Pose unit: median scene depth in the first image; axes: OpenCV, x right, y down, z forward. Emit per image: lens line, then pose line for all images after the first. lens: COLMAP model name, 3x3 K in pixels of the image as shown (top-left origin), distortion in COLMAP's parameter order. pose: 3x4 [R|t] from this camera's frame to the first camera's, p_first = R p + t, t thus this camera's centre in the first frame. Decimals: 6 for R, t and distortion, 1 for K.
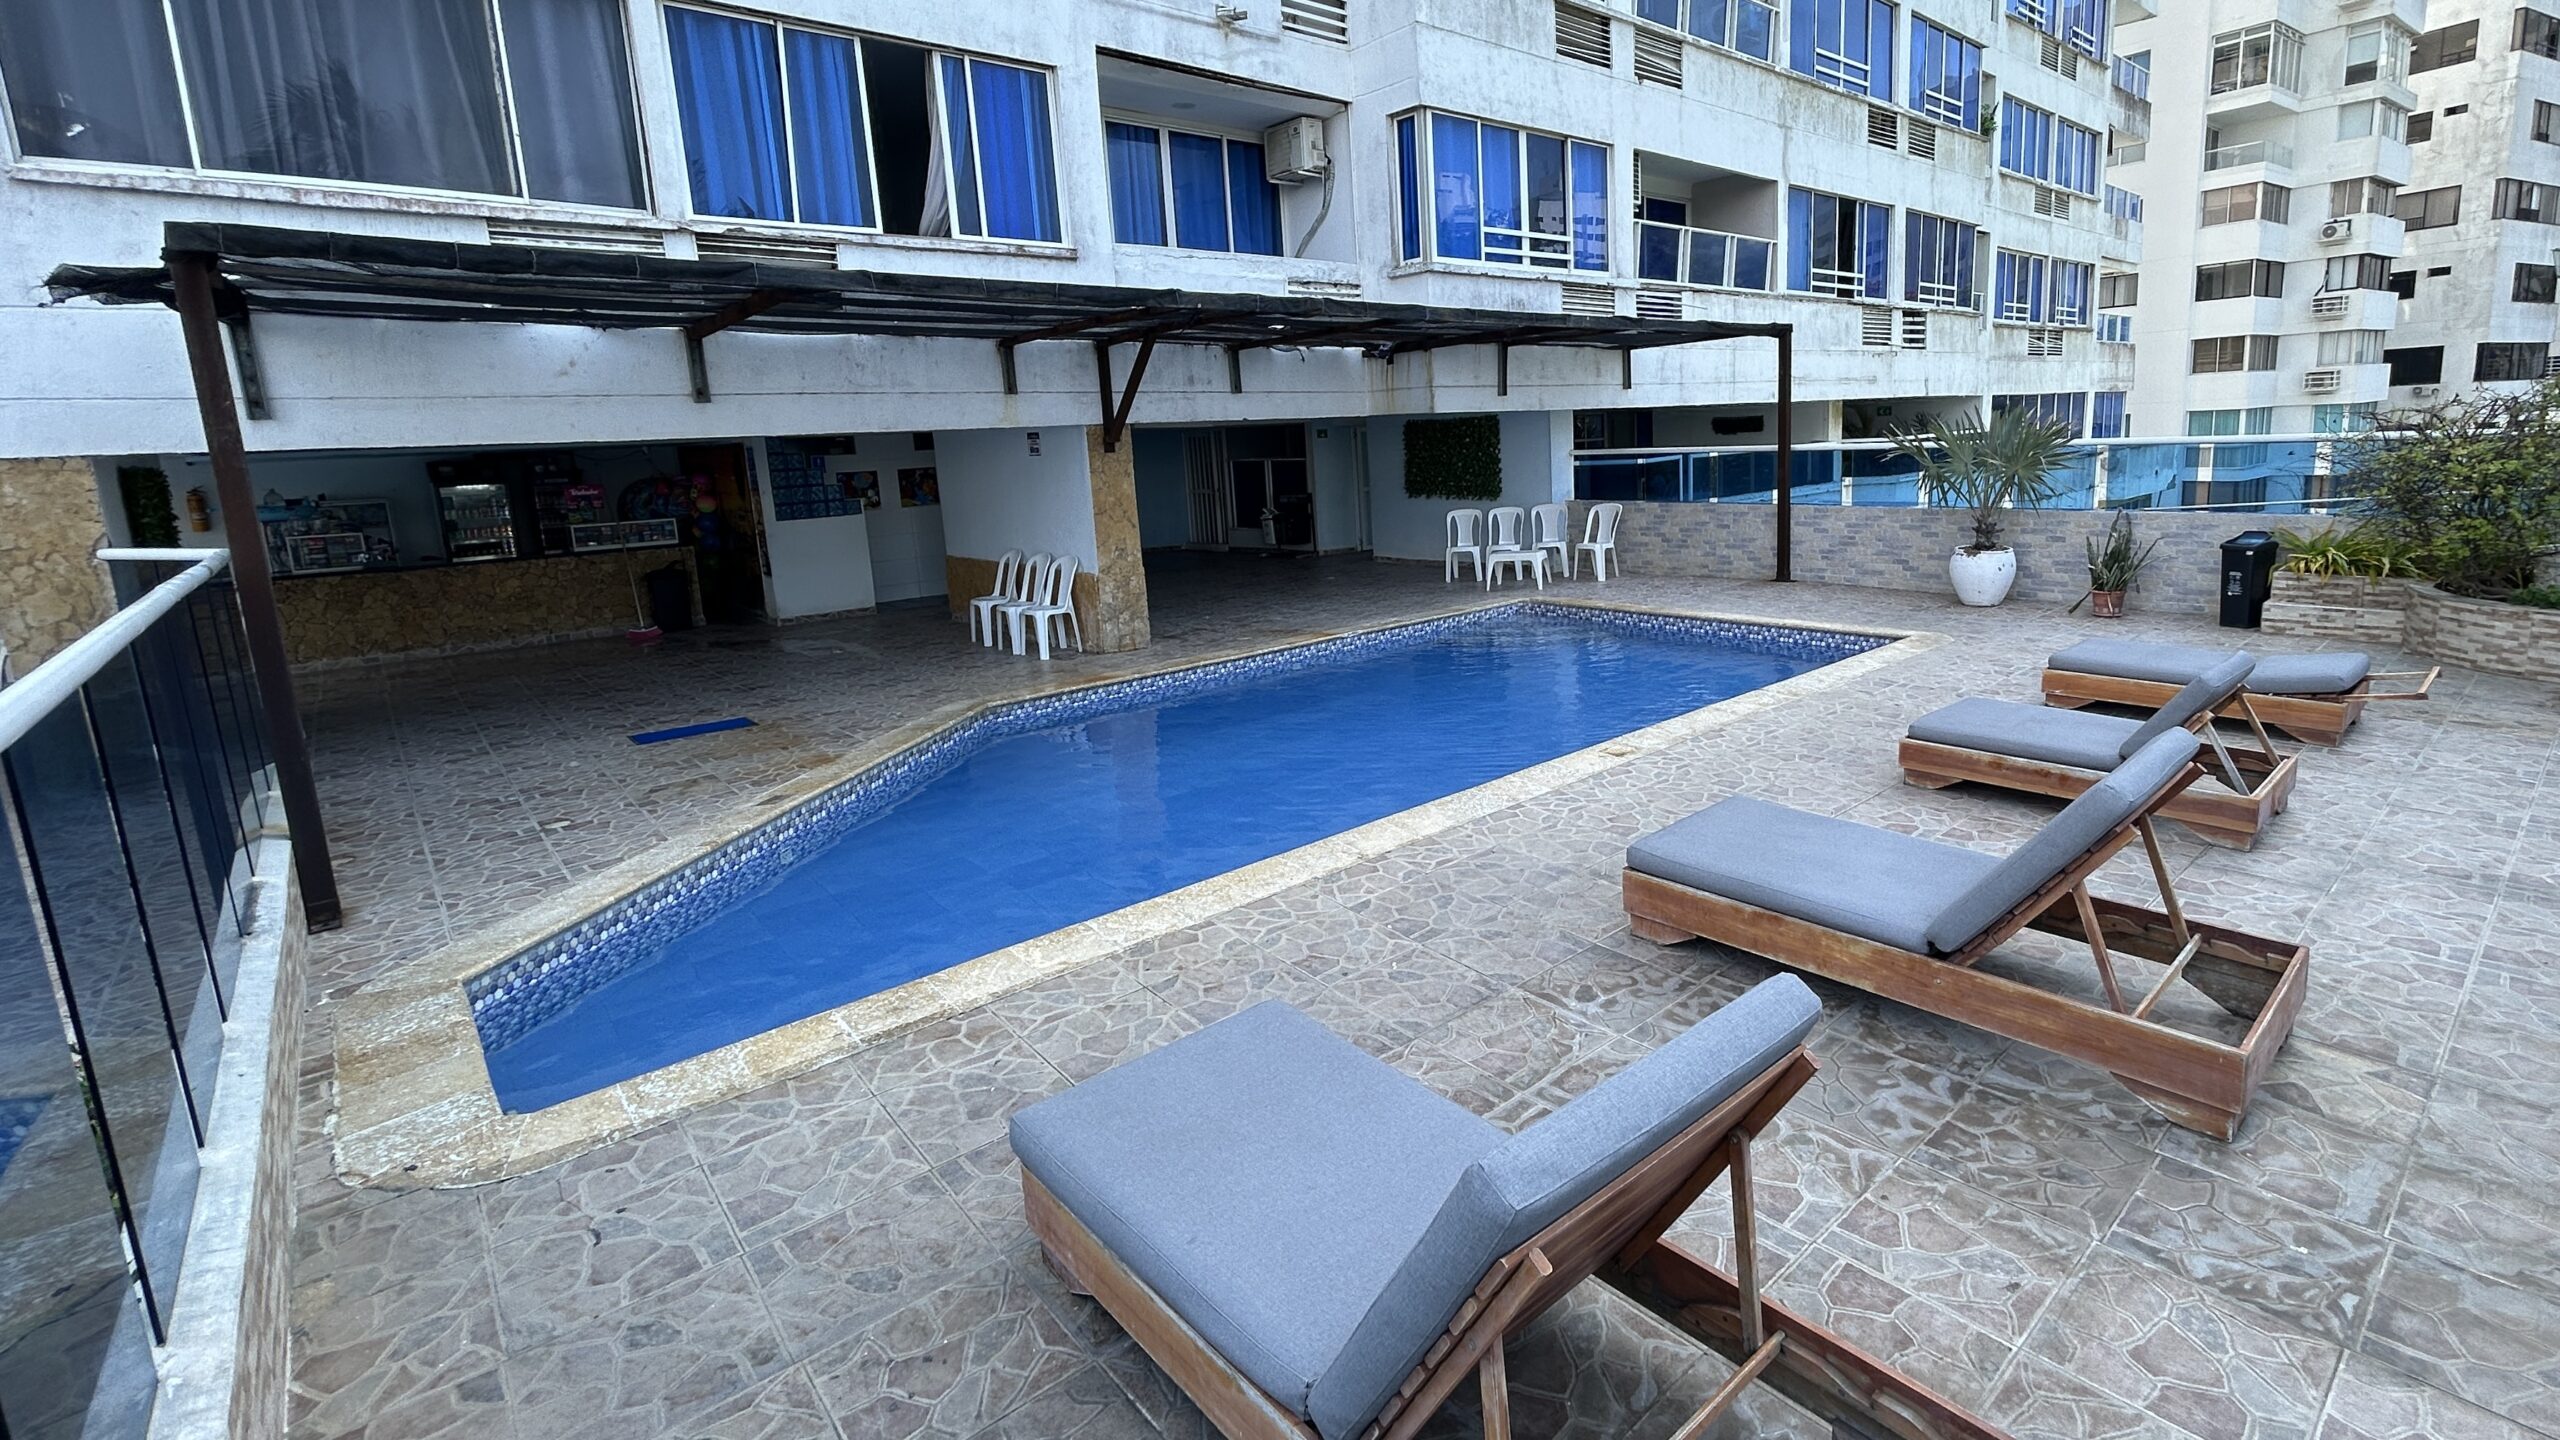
lens RADIAL K [[1152.3, 0, 1400.5], [0, 1152.3, 638.7], [0, 0, 1]] dist [-0.002495, -0.000837]
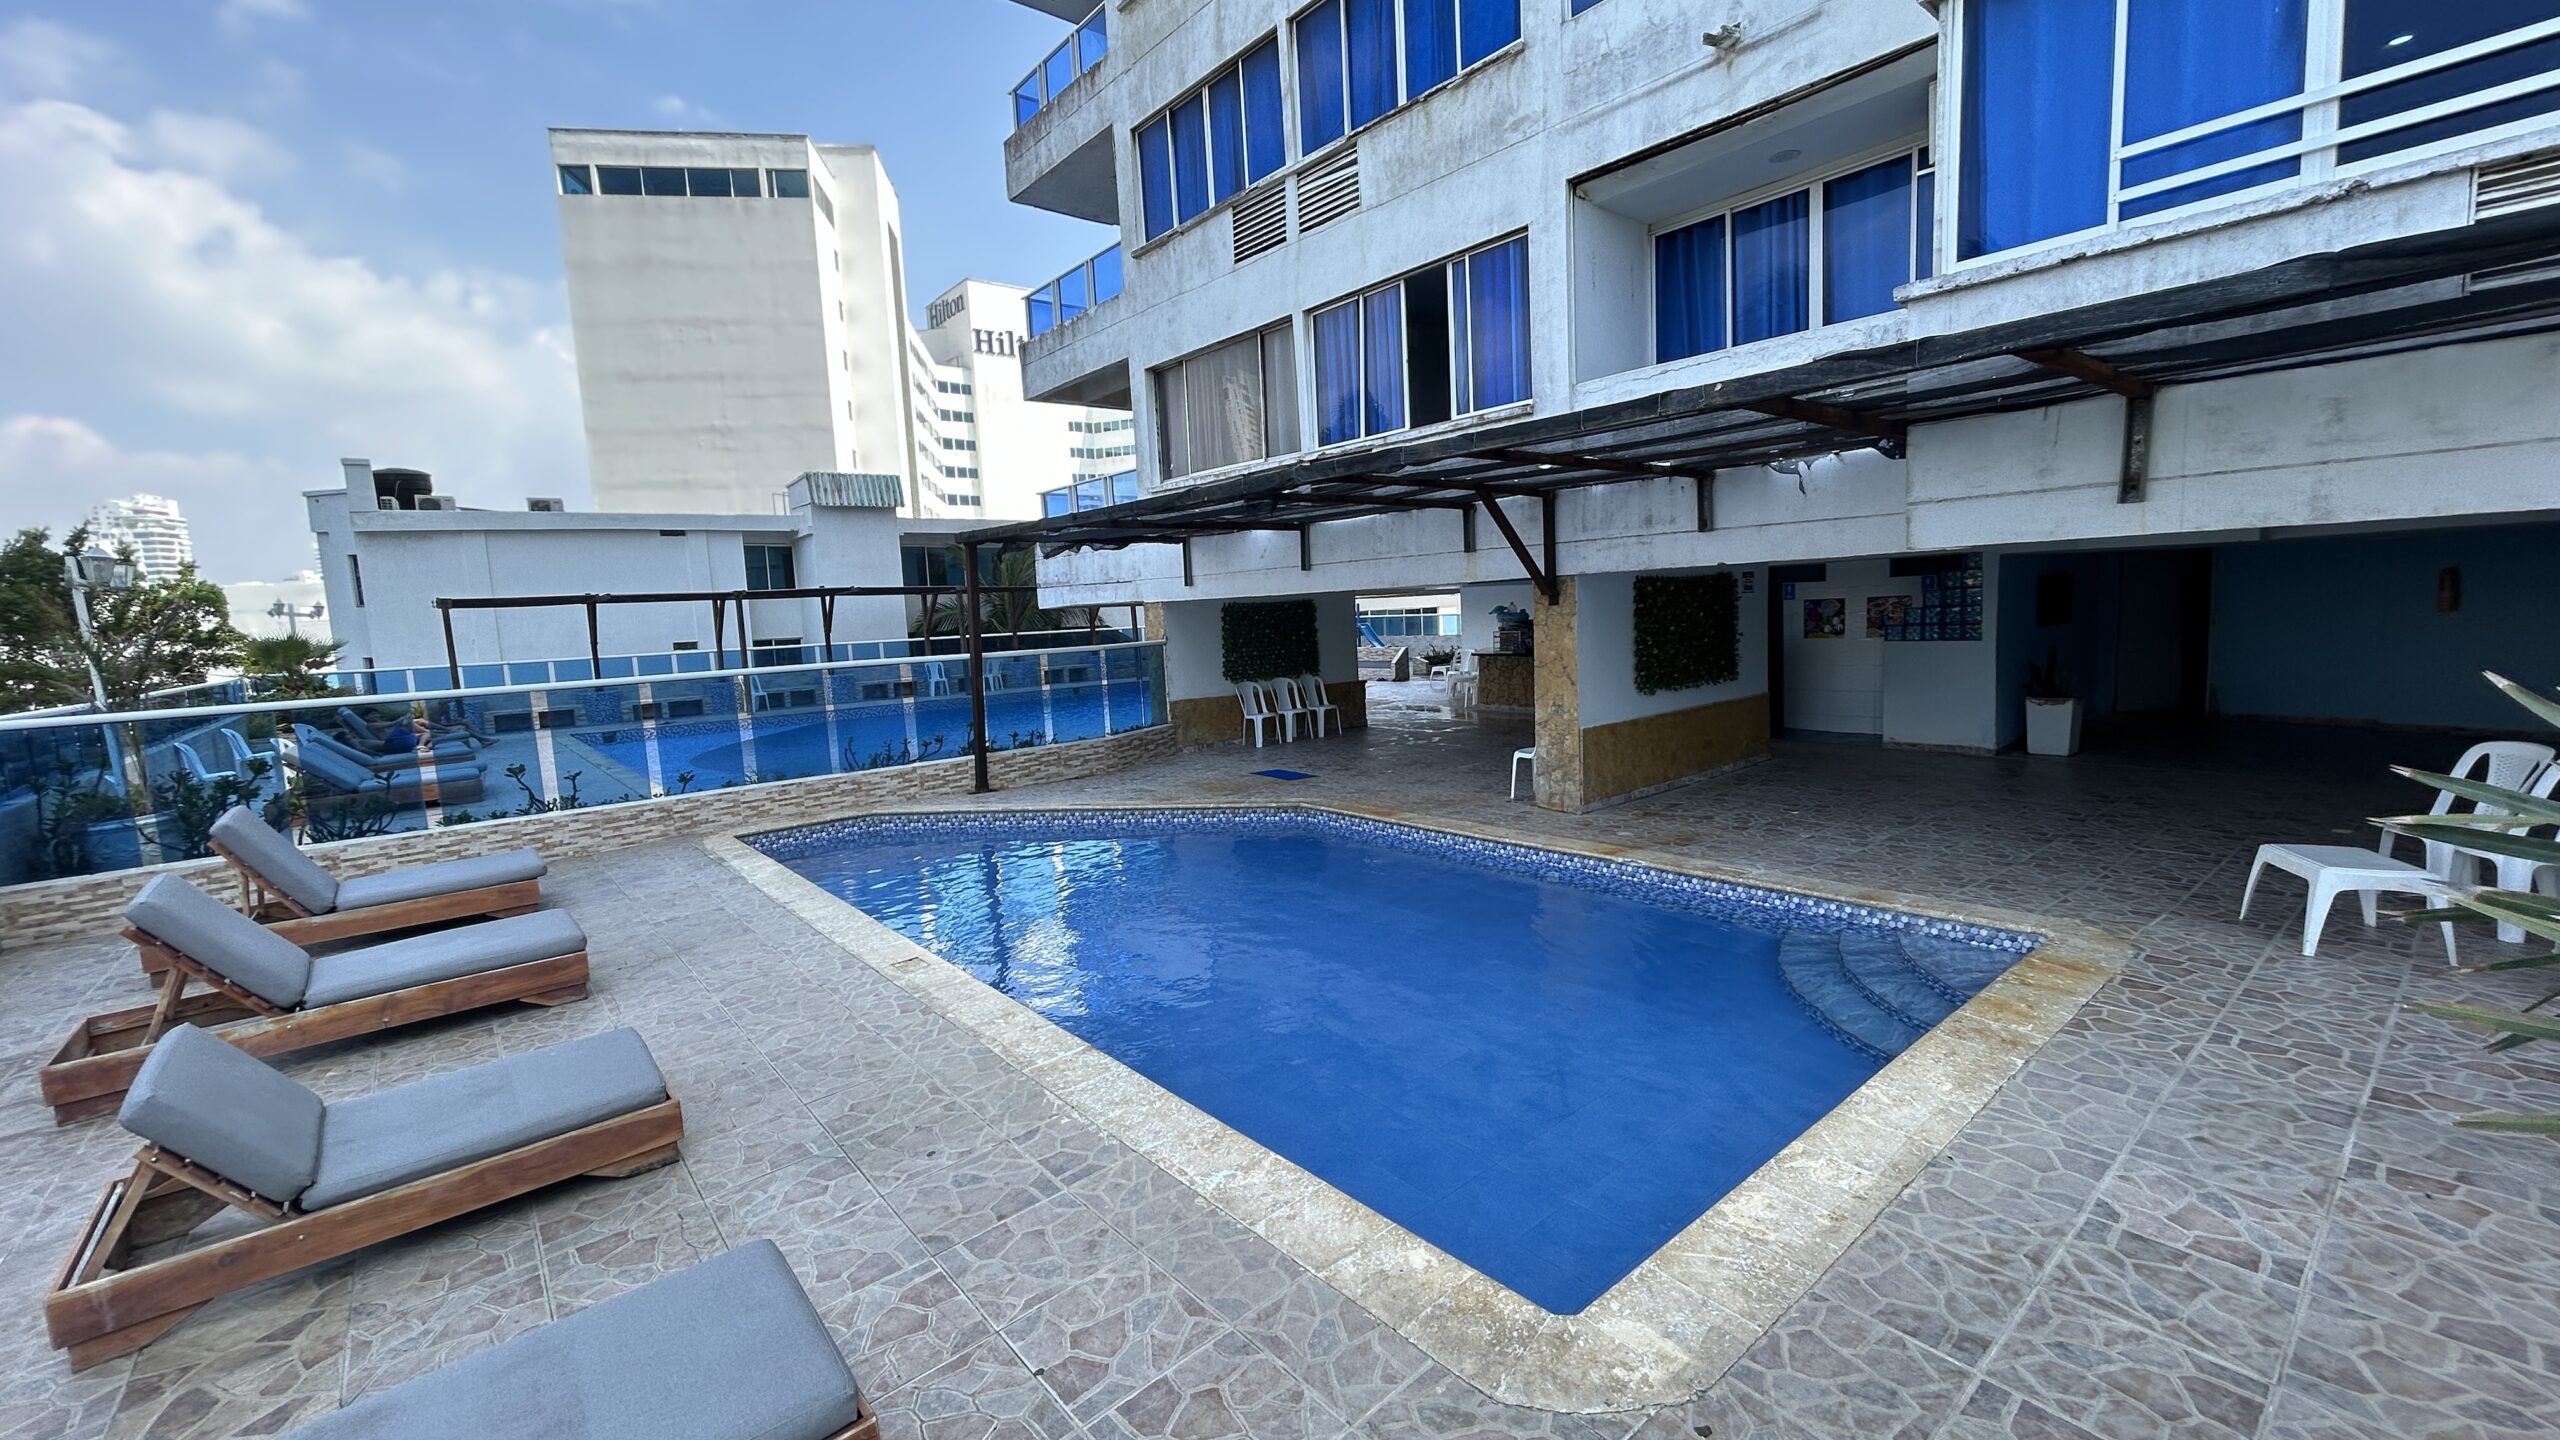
lens RADIAL K [[1025.9, 0, 1286.2], [0, 1025.9, 715.0], [0, 0, 1]] dist [0.000566, -0.000199]
pose [[-0.042205, 0.148844, -0.987960, 0.732368], [-0.126548, 0.980080, 0.153063, -0.205747], [0.991062, 0.131485, -0.022529, 0.955394]]
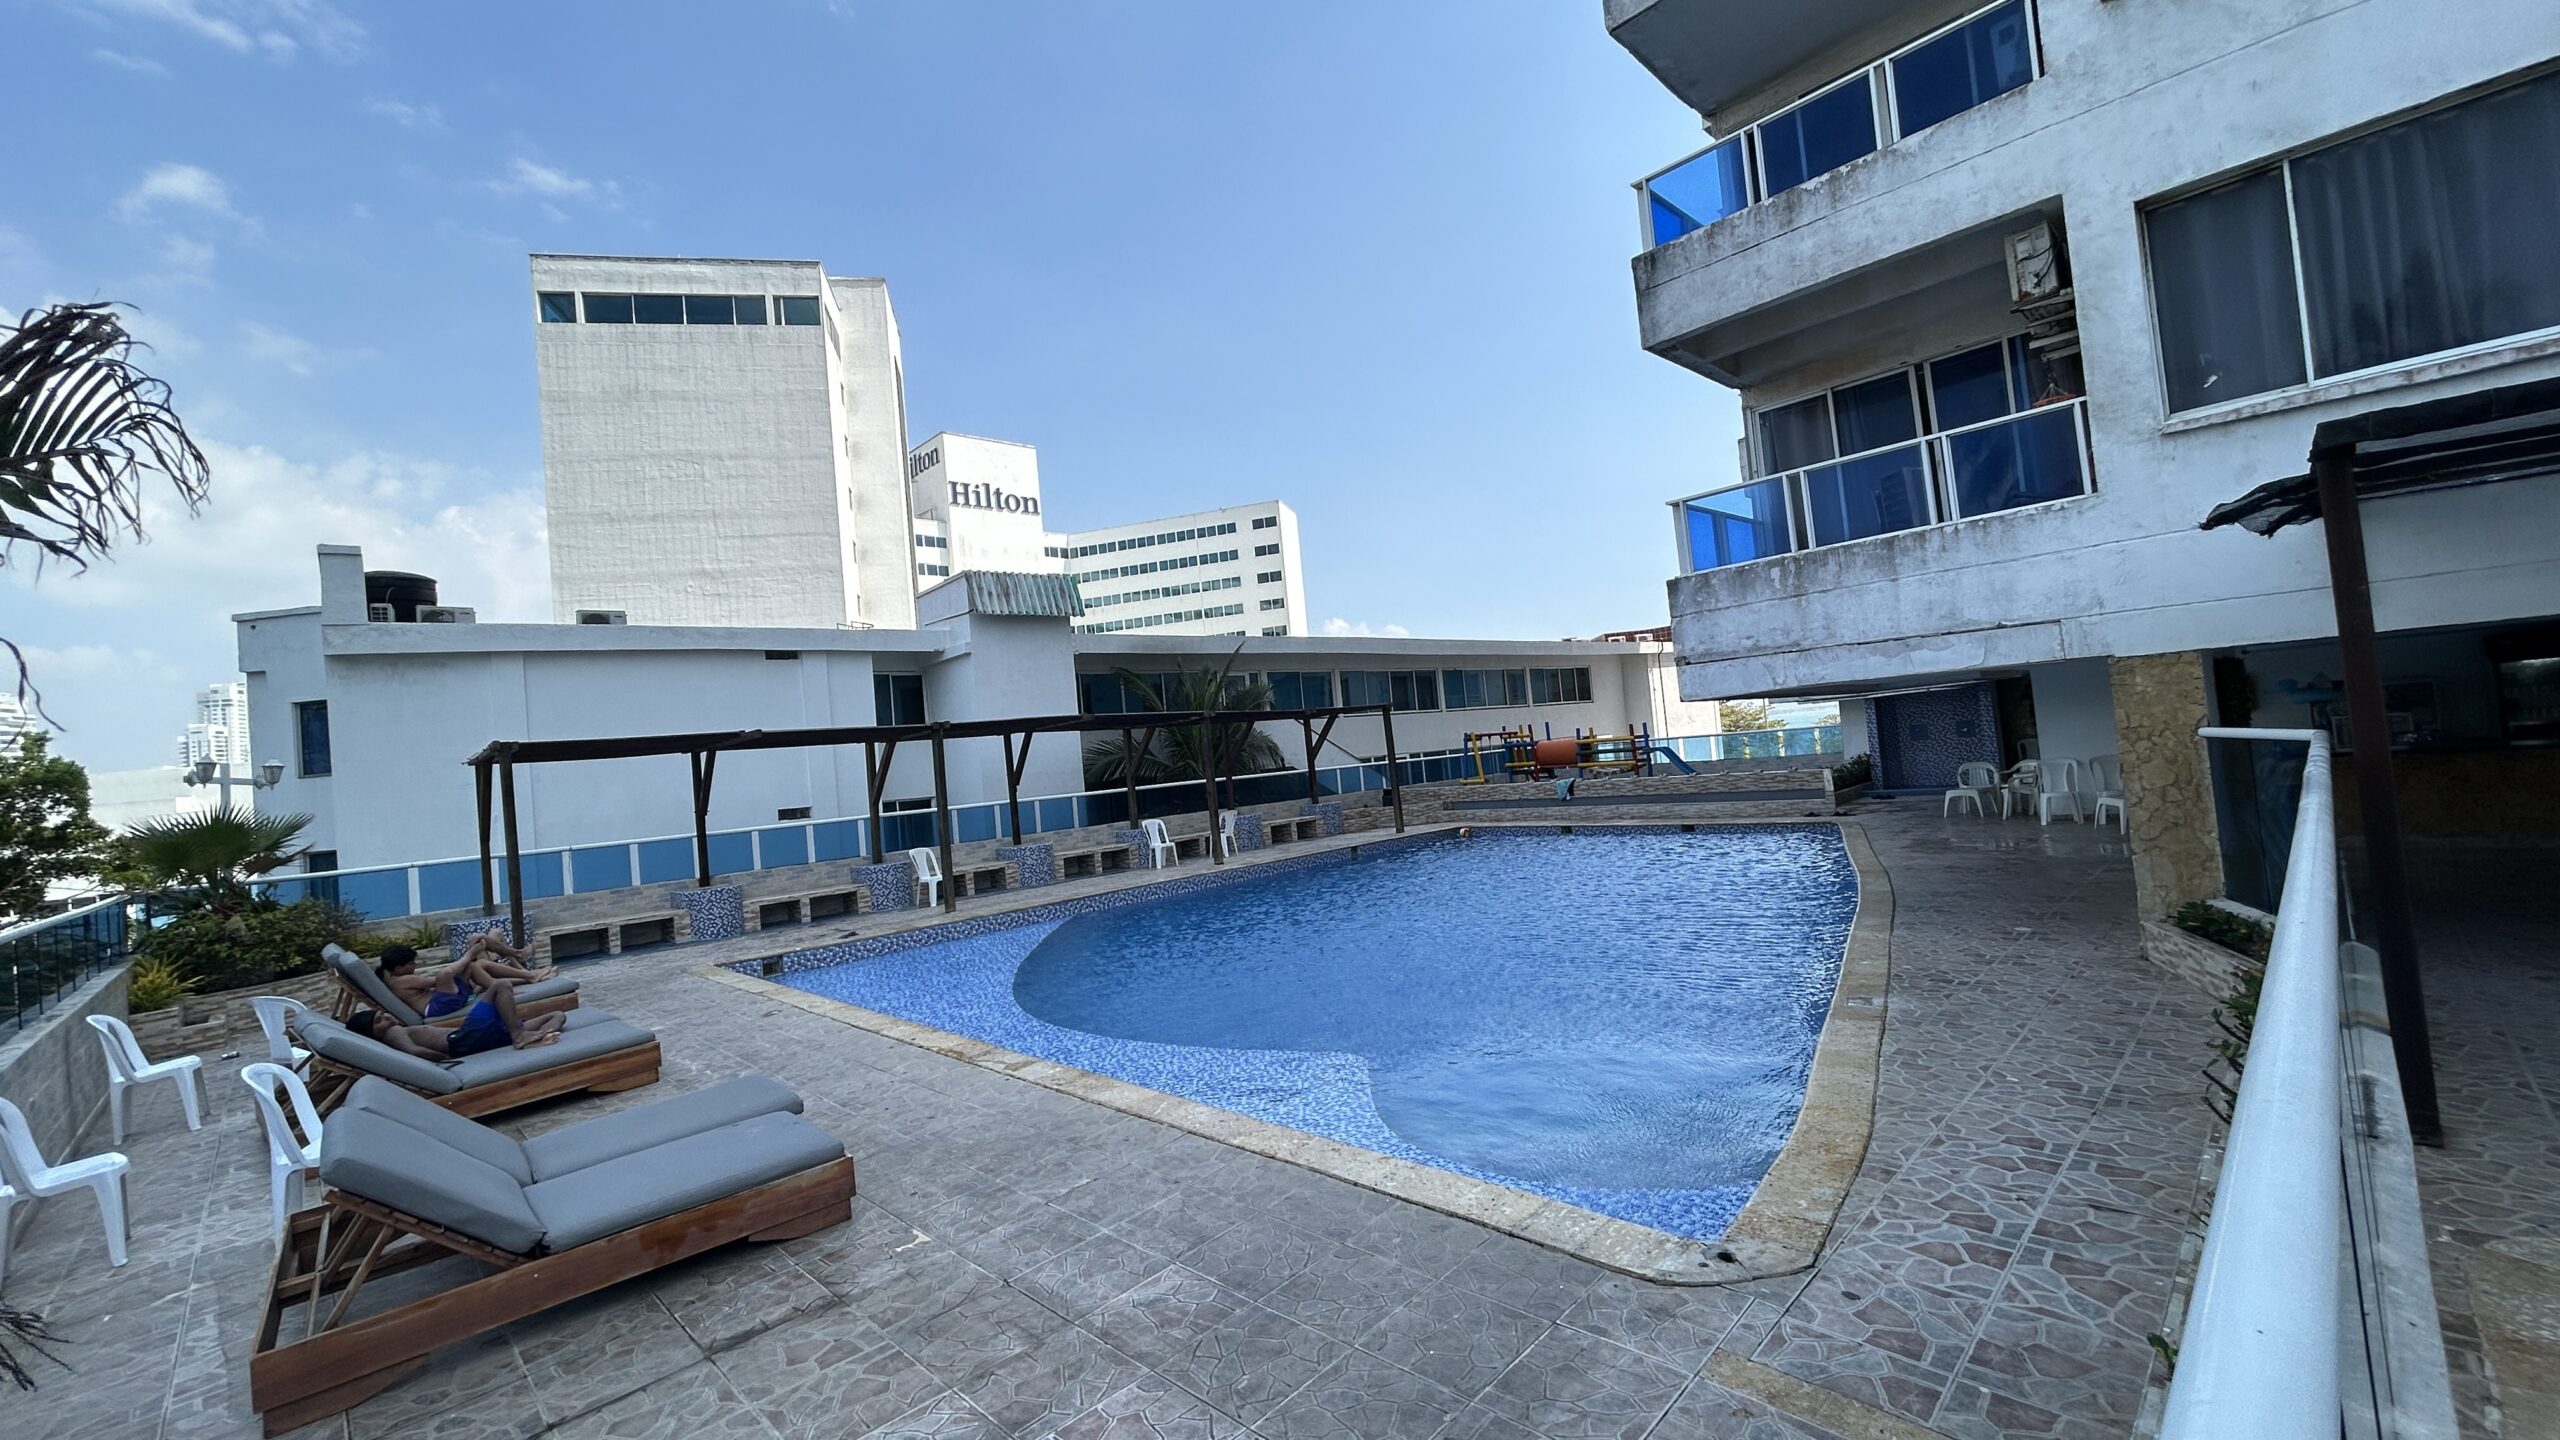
lens RADIAL K [[1025.9, 0, 1281.6], [0, 1025.9, 716.1], [0, 0, 1]] dist [0.000566, -0.000199]
pose [[0.028264, 0.001054, -0.999600, -0.077533], [-0.088686, 0.996059, -0.001457, -0.003299], [0.995659, 0.088692, 0.028246, 0.019896]]
